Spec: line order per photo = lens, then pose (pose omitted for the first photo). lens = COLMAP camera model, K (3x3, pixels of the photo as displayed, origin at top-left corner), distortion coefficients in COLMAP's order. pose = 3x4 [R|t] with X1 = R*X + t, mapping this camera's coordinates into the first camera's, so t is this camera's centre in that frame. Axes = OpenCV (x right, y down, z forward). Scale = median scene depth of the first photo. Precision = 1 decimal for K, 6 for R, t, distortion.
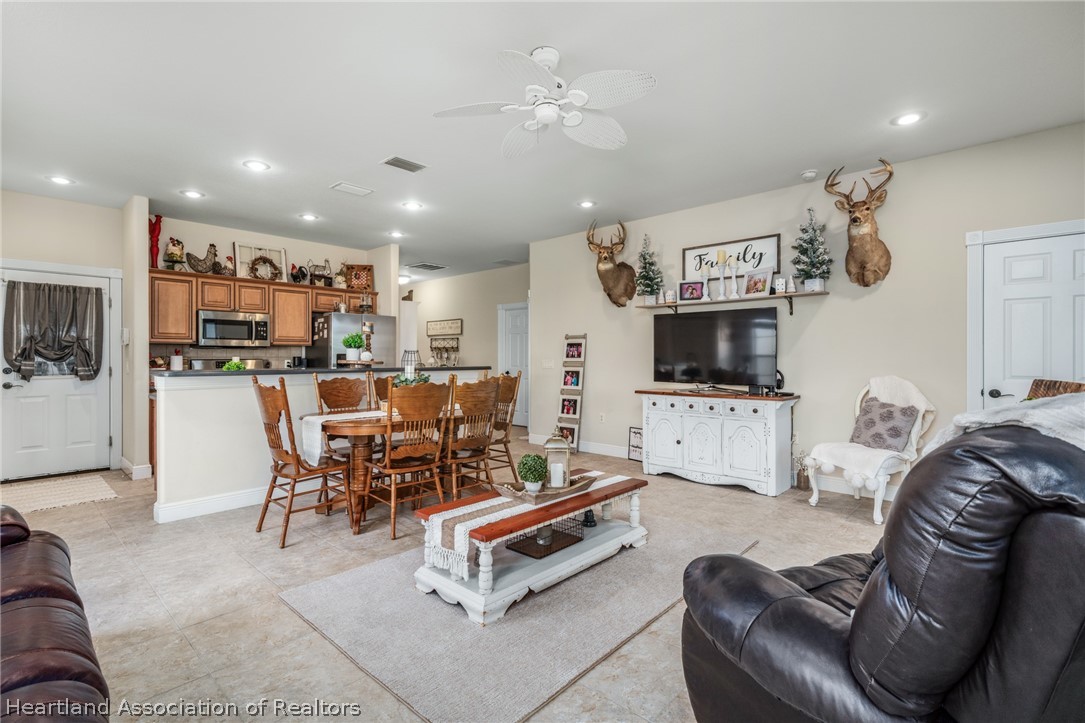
lens RADIAL K [[500.1, 0, 539.5], [0, 500.1, 355.8], [0, 0, 1]] dist [-0.002641, -0.000159]
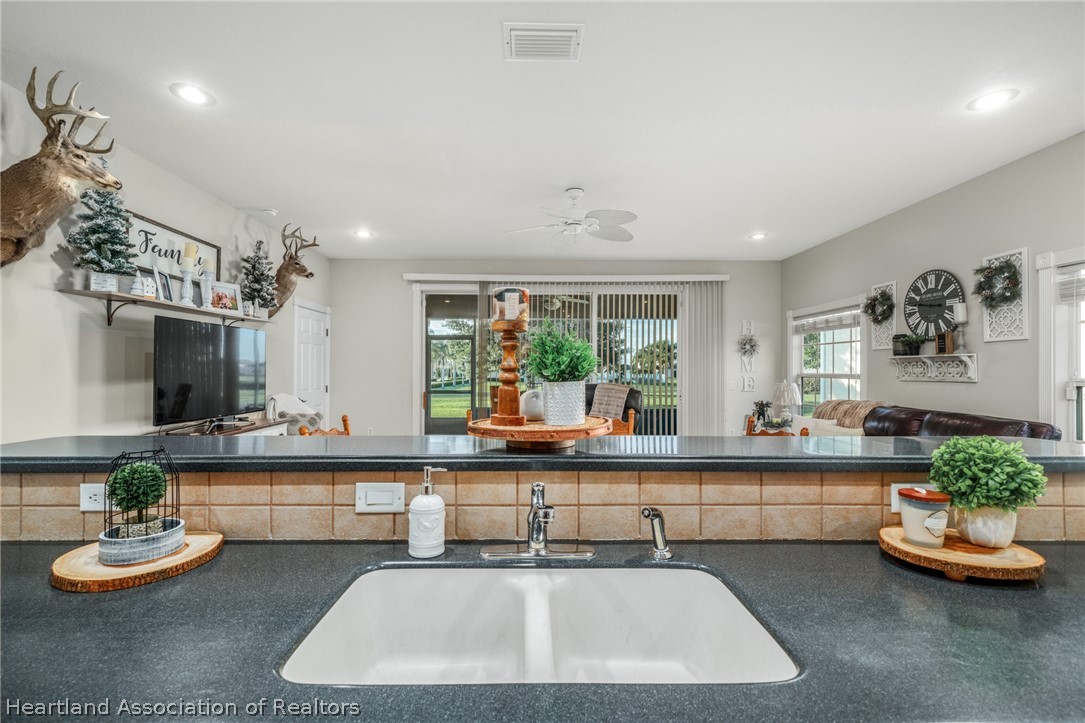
lens RADIAL K [[470.0, 0, 541.0], [0, 470.0, 367.2], [0, 0, 1]] dist [0.001236, 0.000070]
pose [[-0.693885, 0.001333, 0.720084, -0.497353], [-0.005088, 0.999964, -0.006755, -0.016535], [-0.720068, -0.008351, -0.693854, 1.034595]]
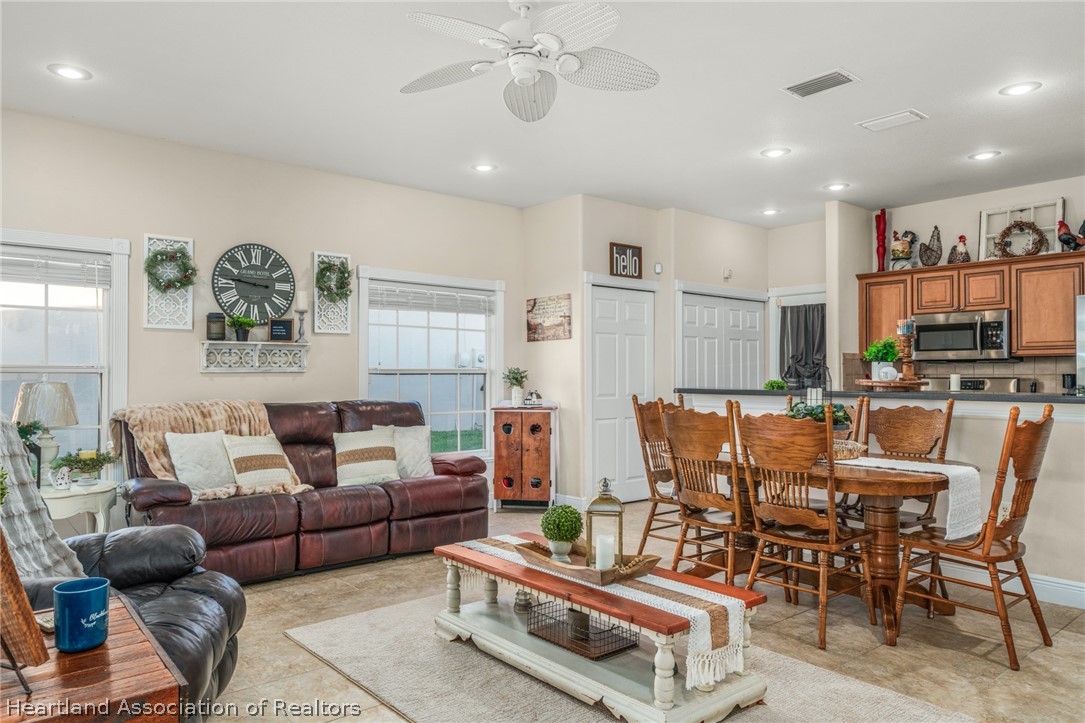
lens RADIAL K [[735.2, 0, 538.8], [0, 735.2, 366.6], [0, 0, 1]] dist [0.012649, 0.003097]
pose [[-0.124506, -0.008451, -0.992183, 0.571959], [0.002167, 0.999959, -0.008789, -0.000604], [0.992216, -0.003244, -0.124483, 0.577869]]
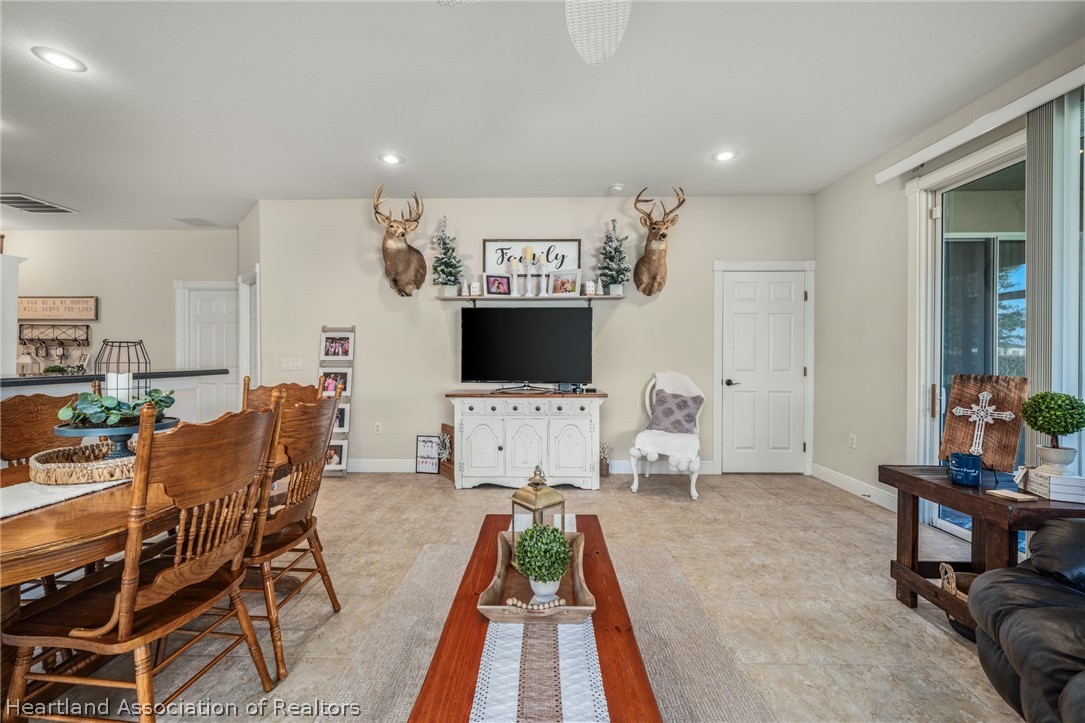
lens RADIAL K [[434.3, 0, 540.4], [0, 434.3, 356.5], [0, 0, 1]] dist [0.001028, 0.000145]
pose [[0.747928, -0.000550, 0.663780, -0.173453], [-0.003276, 0.999984, 0.004520, 0.001042], [-0.663772, -0.005555, 0.747914, 0.320658]]
